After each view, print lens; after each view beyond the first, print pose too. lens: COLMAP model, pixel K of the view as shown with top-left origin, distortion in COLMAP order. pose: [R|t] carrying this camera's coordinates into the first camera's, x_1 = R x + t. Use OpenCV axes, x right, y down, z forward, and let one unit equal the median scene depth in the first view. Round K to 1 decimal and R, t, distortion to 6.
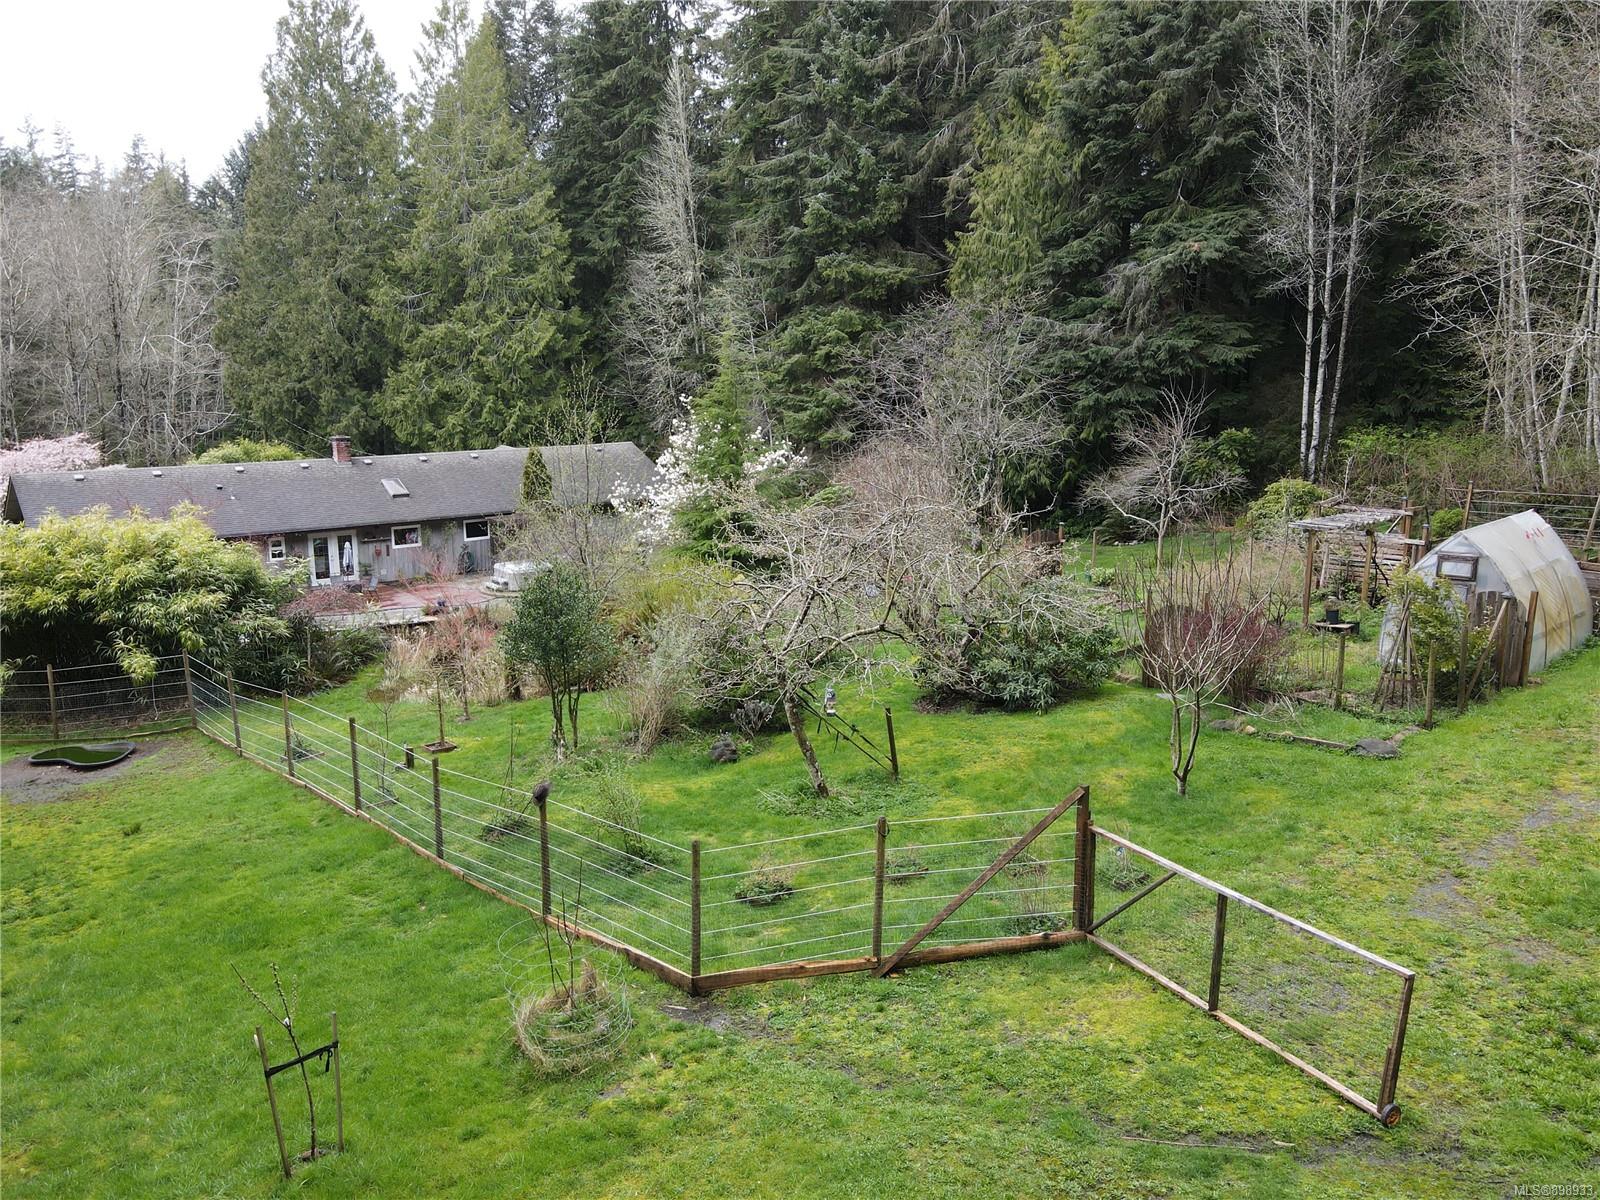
lens RADIAL K [[1174.1, 0, 800.5], [0, 1174.1, 596.8], [0, 0, 1]] dist [0.011965, -0.003515]
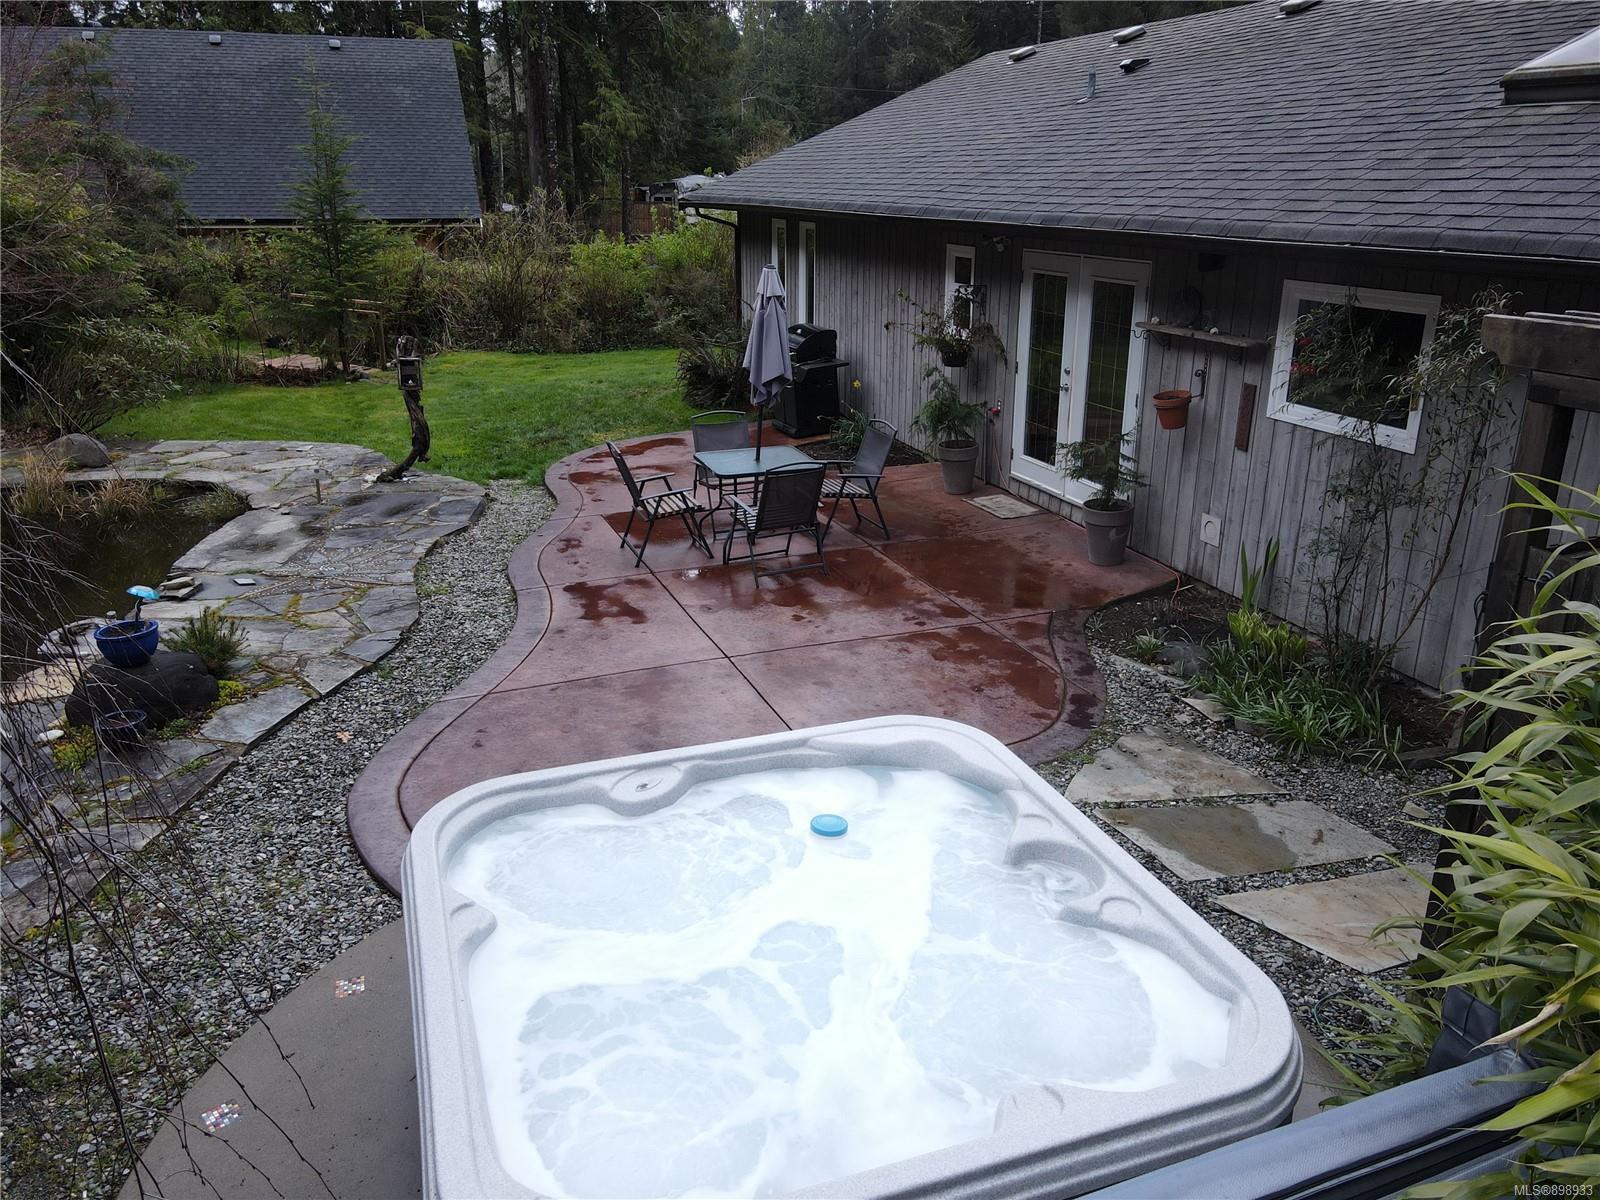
lens RADIAL K [[1174.1, 0, 799.0], [0, 1174.1, 597.7], [0, 0, 1]] dist [0.011965, -0.003515]
pose [[-0.291741, 0.314968, -0.903152, -0.118850], [-0.207897, 0.900774, 0.381294, -0.046818], [0.933631, 0.299002, -0.197312, 0.682607]]
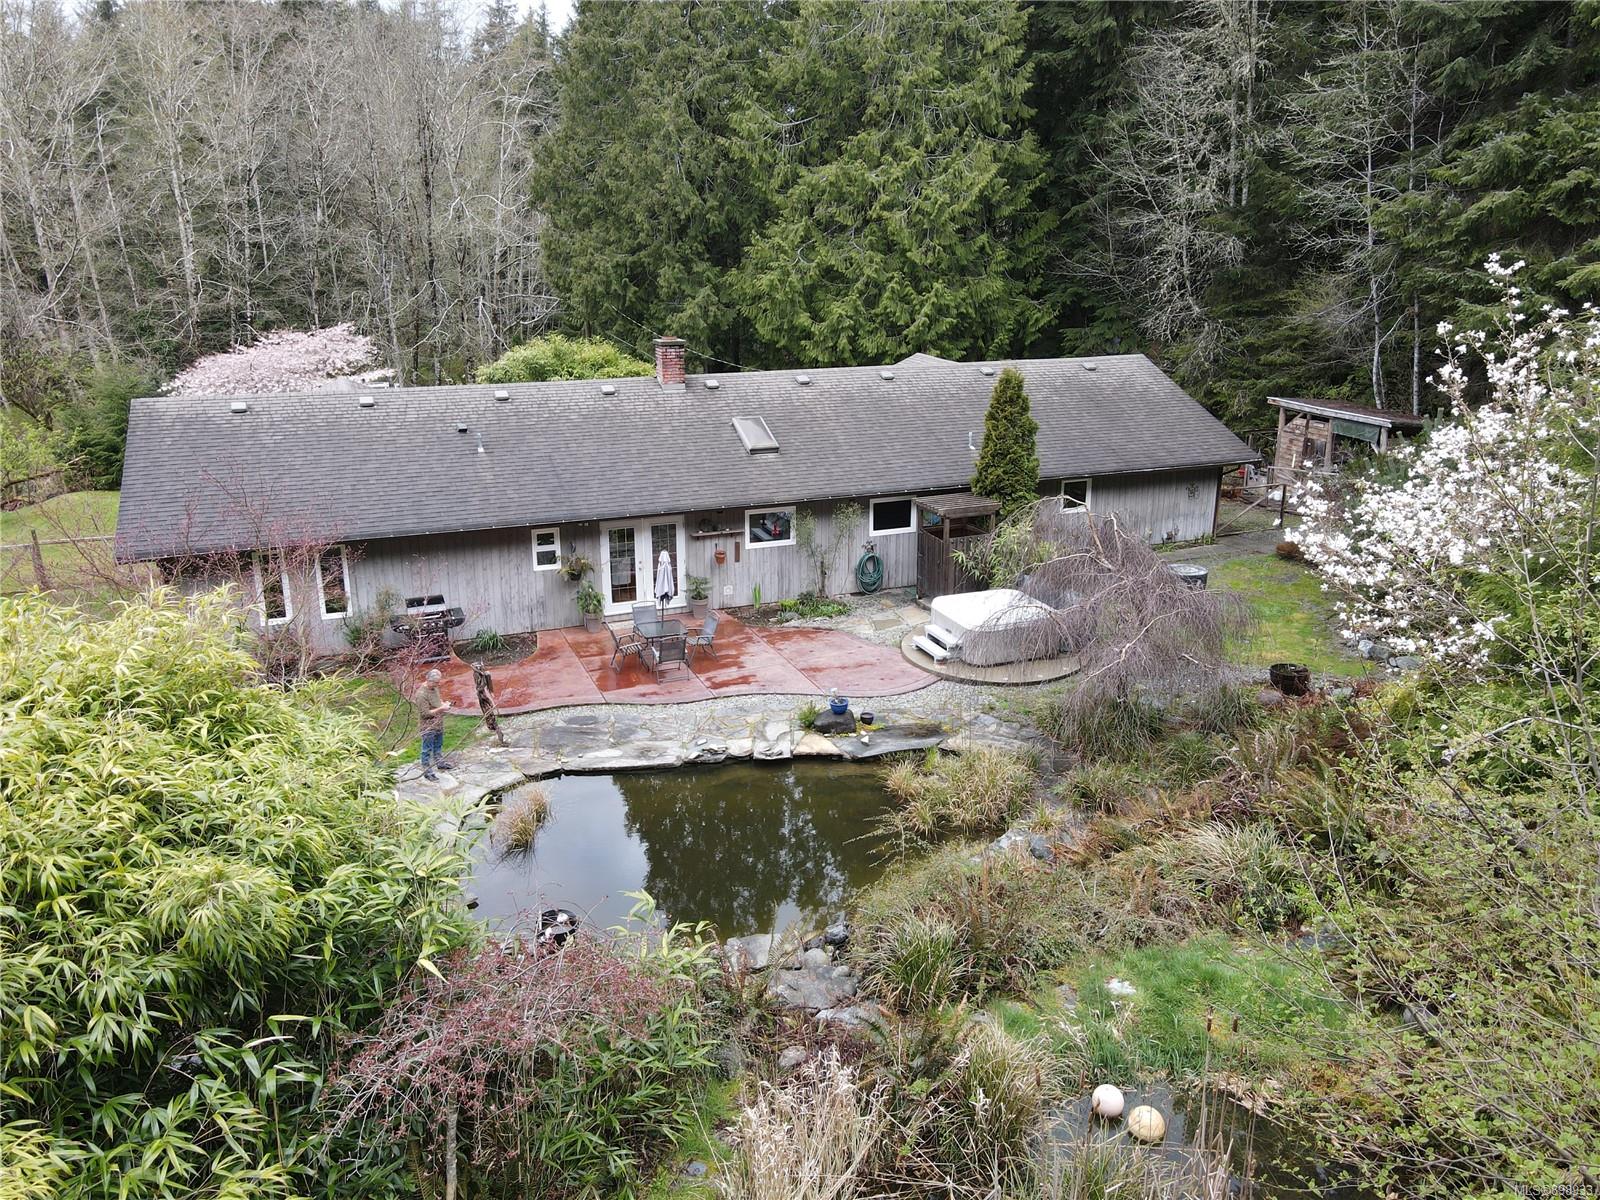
lens RADIAL K [[1174.1, 0, 814.2], [0, 1174.1, 599.0], [0, 0, 1]] dist [0.011965, -0.003515]
pose [[0.961902, 0.077806, -0.262090, -0.118726], [-0.053256, 0.993610, 0.099515, -0.051662], [0.268158, -0.081766, 0.959899, 0.334026]]
